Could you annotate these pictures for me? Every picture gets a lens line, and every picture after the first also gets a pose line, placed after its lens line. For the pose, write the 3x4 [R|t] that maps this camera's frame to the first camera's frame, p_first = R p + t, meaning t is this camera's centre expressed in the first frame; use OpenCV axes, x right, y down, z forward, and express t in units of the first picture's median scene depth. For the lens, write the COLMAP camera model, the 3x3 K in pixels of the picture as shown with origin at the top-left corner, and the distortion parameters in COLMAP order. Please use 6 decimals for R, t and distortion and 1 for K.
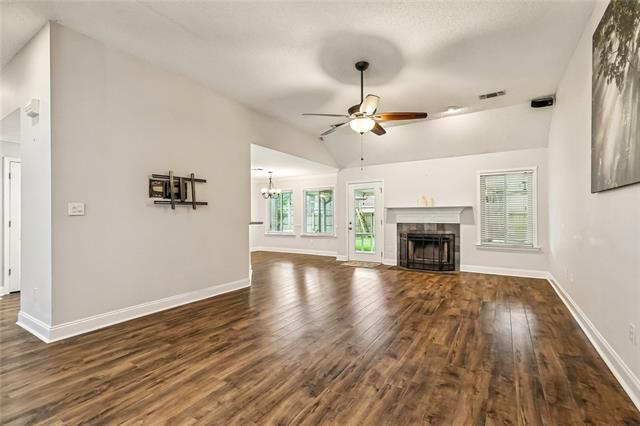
lens RADIAL K [[291.5, 0, 319.4], [0, 291.5, 213.3], [0, 0, 1]] dist [0.009234, 0.000927]
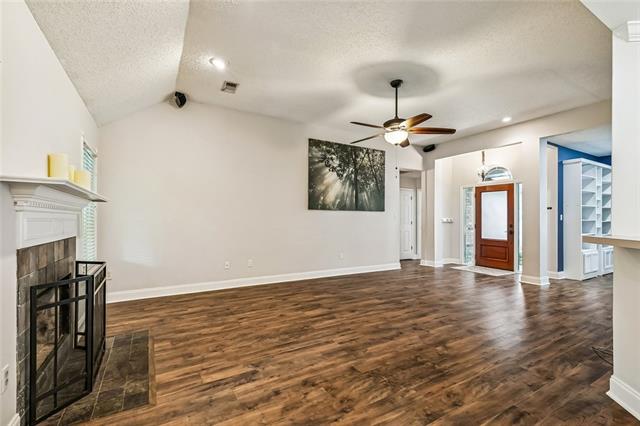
lens RADIAL K [[291.5, 0, 326.2], [0, 291.5, 213.4], [0, 0, 1]] dist [0.009234, 0.000927]
pose [[-0.895100, 0.006399, 0.445819, -0.103903], [-0.005244, 0.999677, -0.024877, 0.017950], [-0.445834, -0.024605, -0.894778, 2.099200]]
